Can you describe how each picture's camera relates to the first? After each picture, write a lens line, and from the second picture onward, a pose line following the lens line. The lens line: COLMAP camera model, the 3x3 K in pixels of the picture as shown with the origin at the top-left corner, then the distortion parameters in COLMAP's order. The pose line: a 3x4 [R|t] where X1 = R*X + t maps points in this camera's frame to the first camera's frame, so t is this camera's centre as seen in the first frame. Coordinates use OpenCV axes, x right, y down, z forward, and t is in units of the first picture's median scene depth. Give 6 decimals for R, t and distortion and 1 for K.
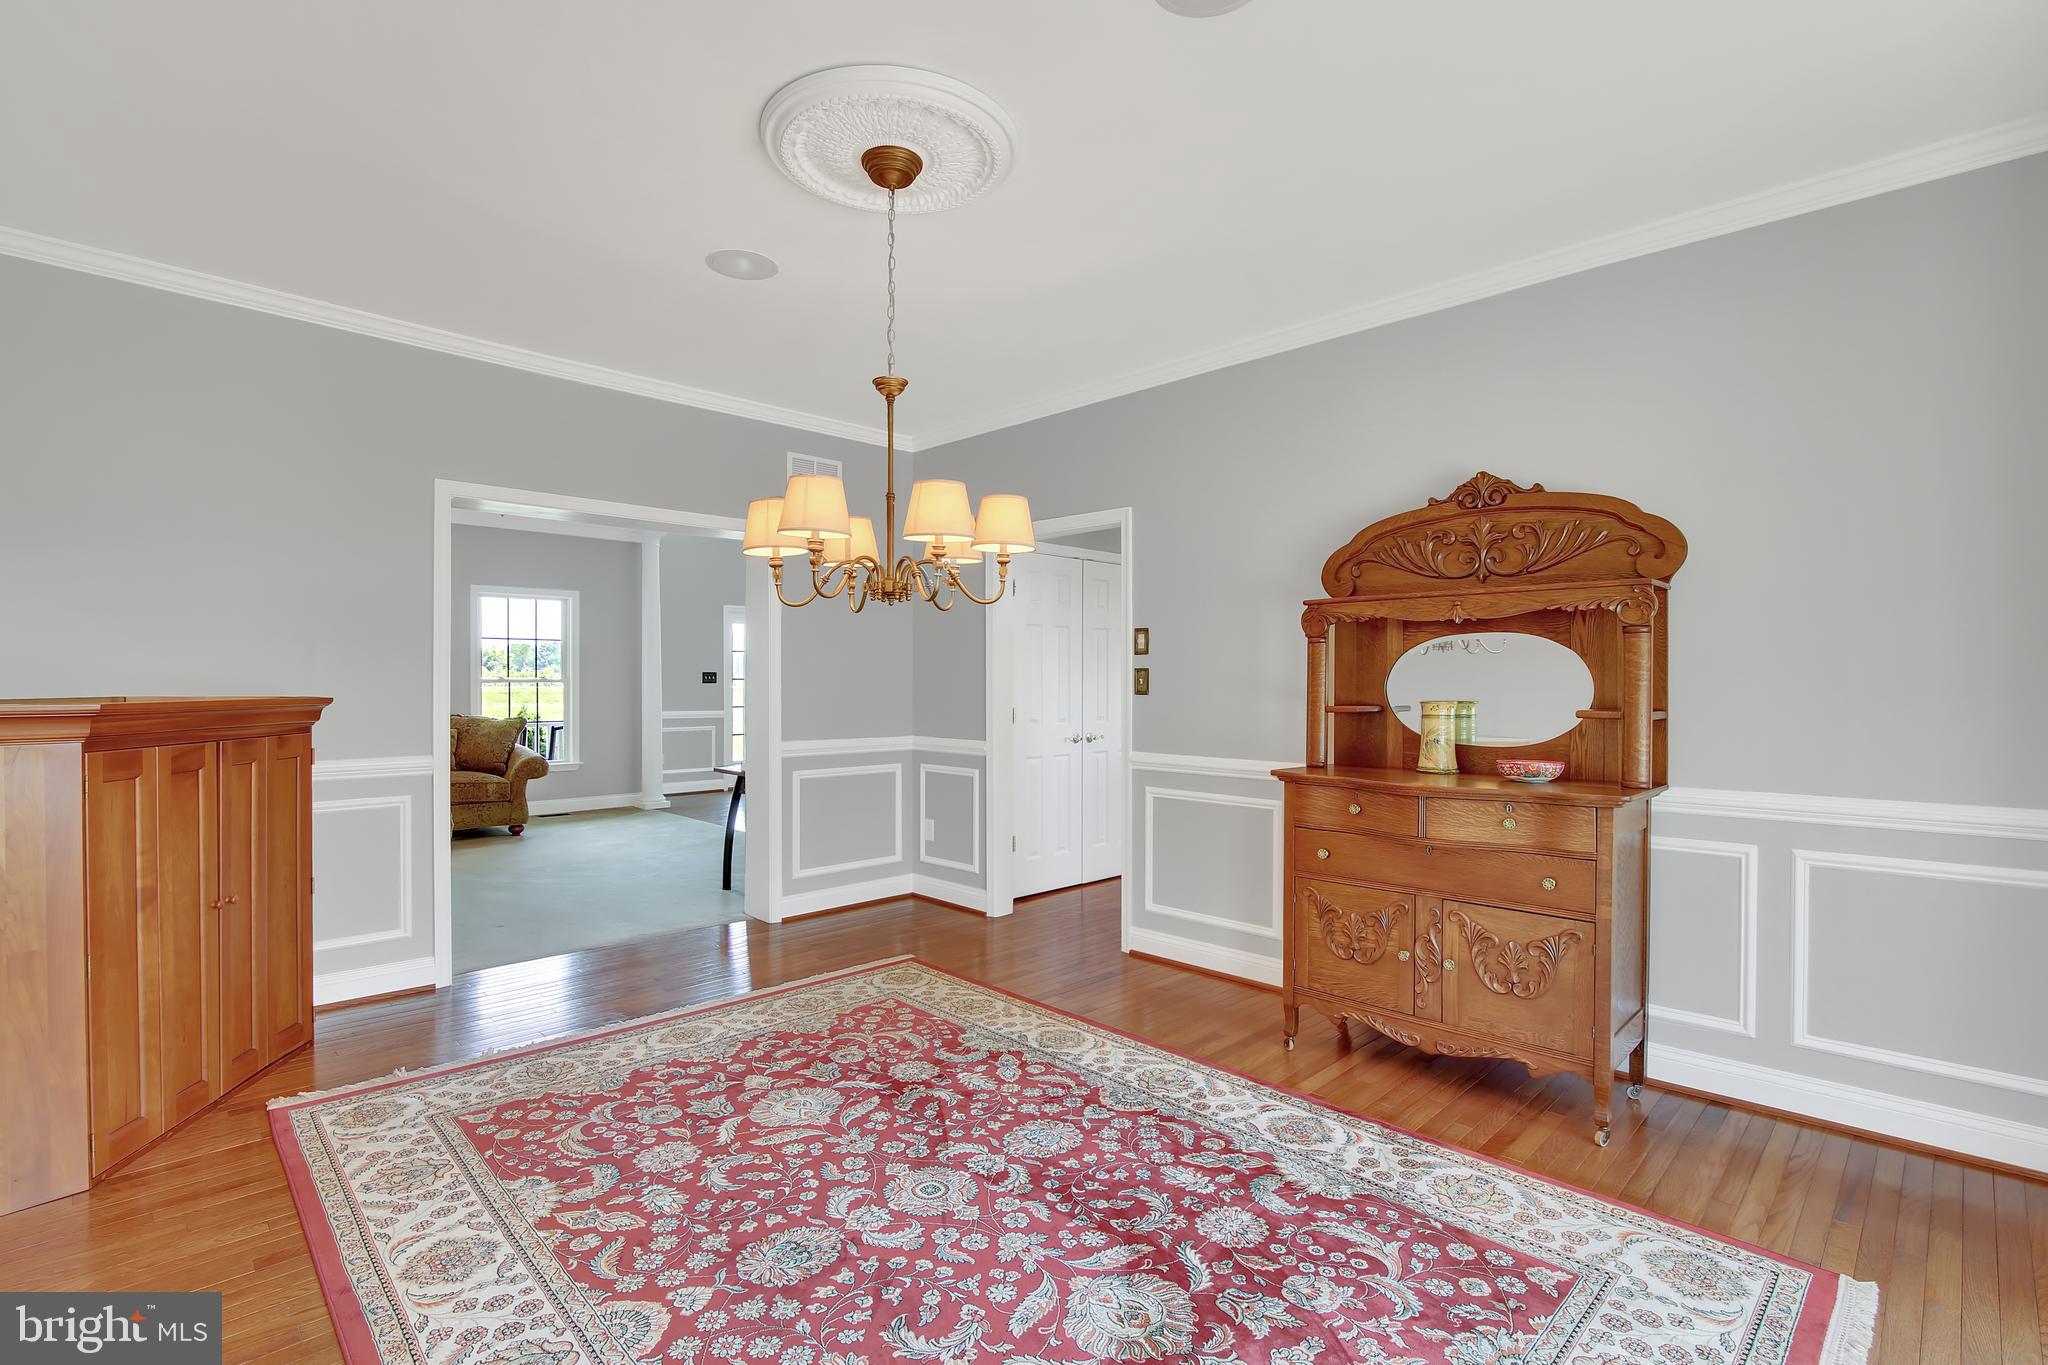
lens RADIAL K [[944.6, 0, 1024.0], [0, 944.6, 682.5], [0, 0, 1]] dist [0.000212, -0.013051]
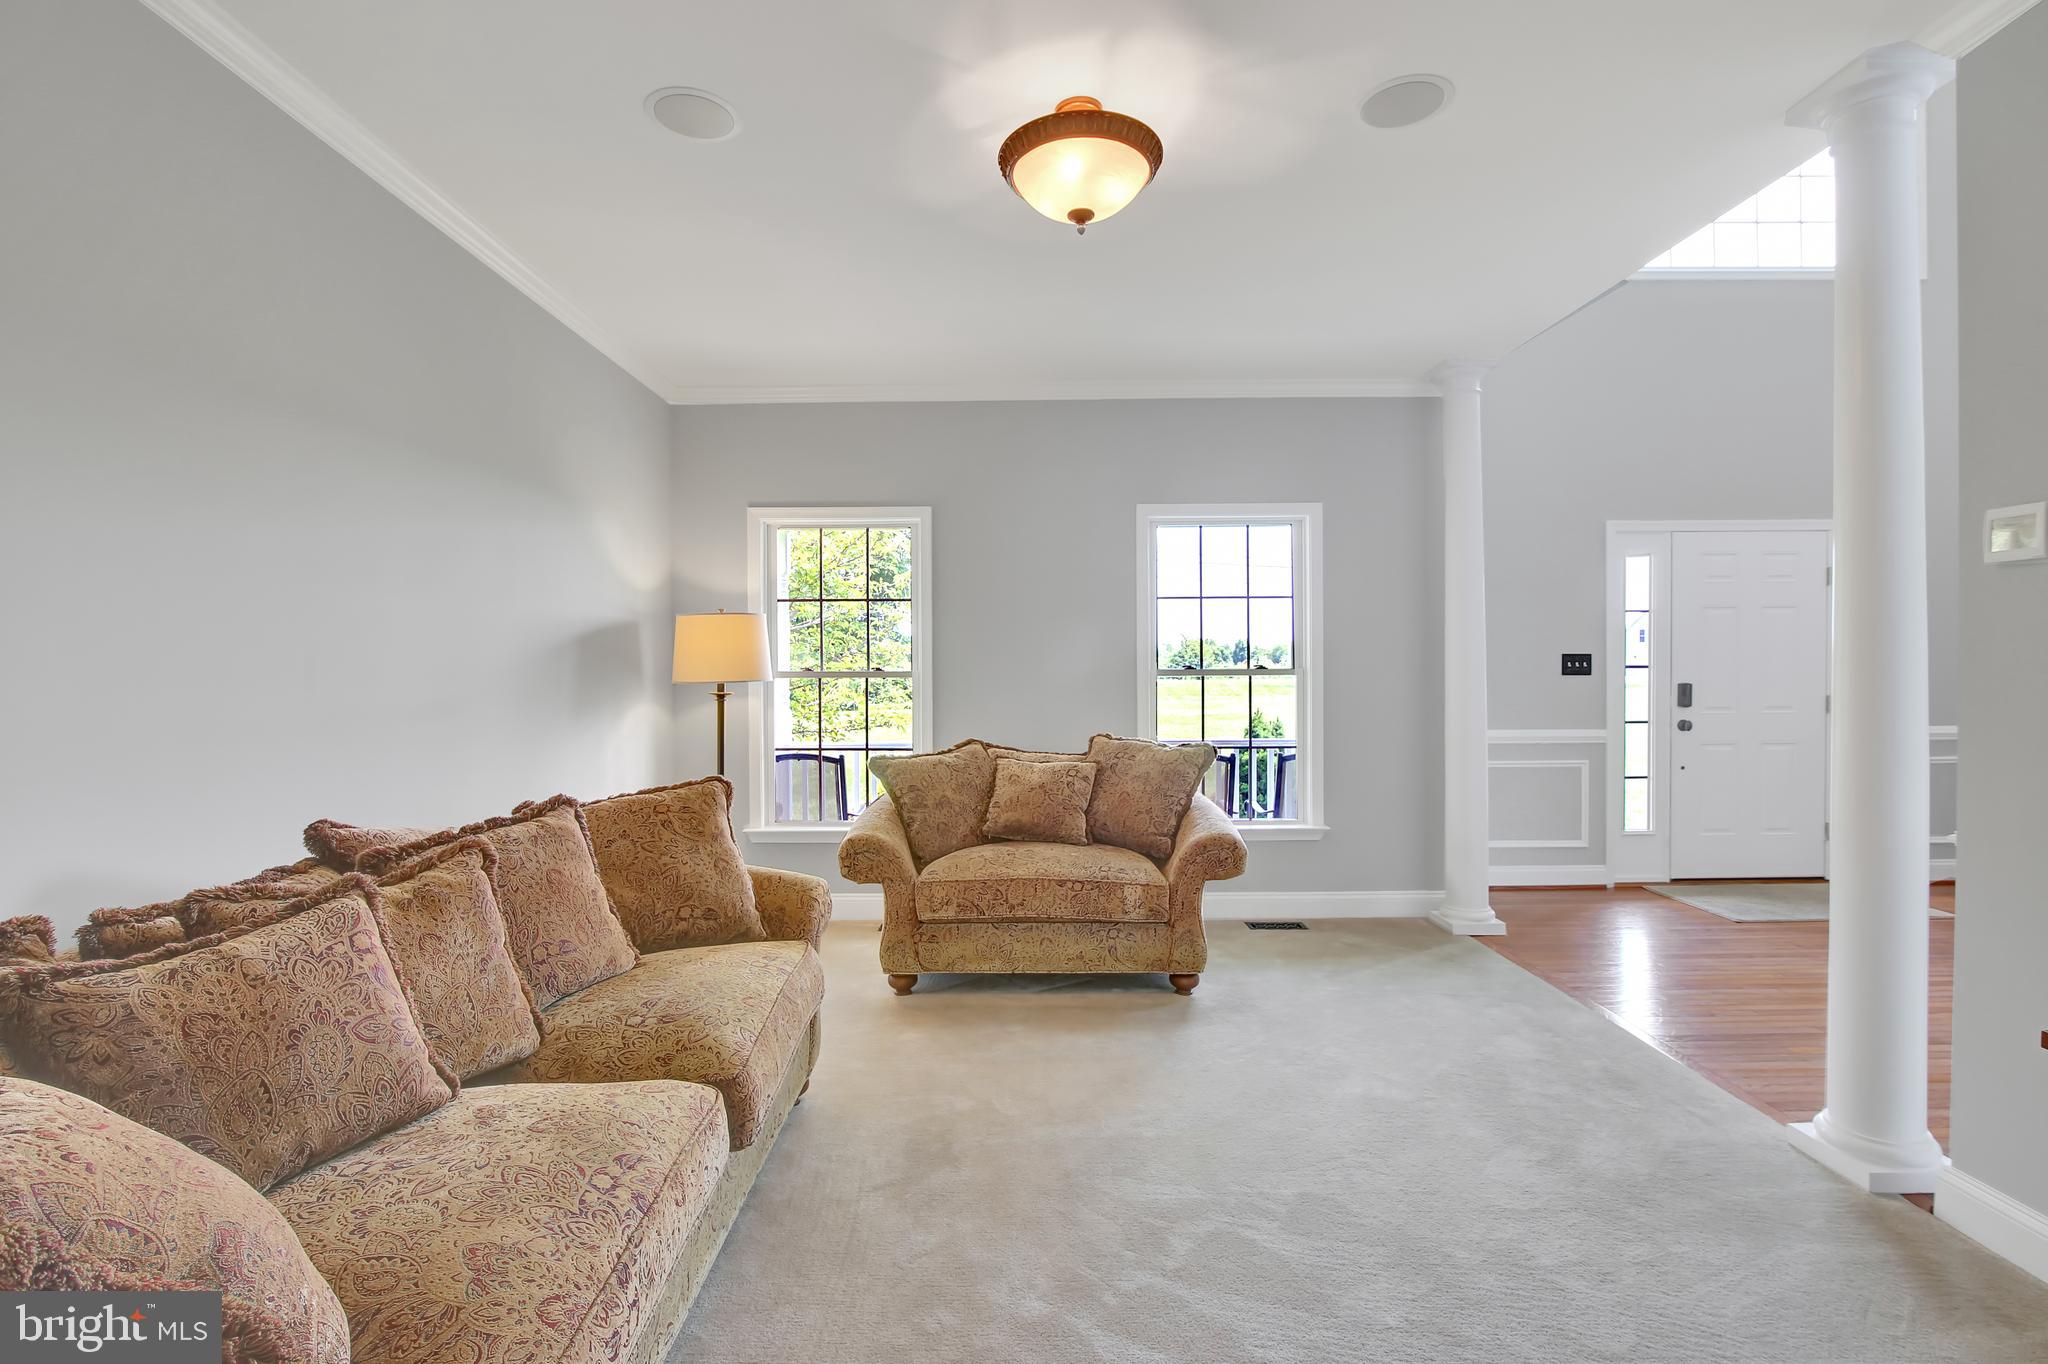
lens RADIAL K [[944.6, 0, 1024.0], [0, 944.6, 682.0], [0, 0, 1]] dist [0.000212, -0.013051]
pose [[0.697022, -0.001897, -0.717047, -0.198563], [0.008119, 0.999953, 0.005246, -0.000926], [0.717004, -0.009478, 0.697005, 0.486234]]
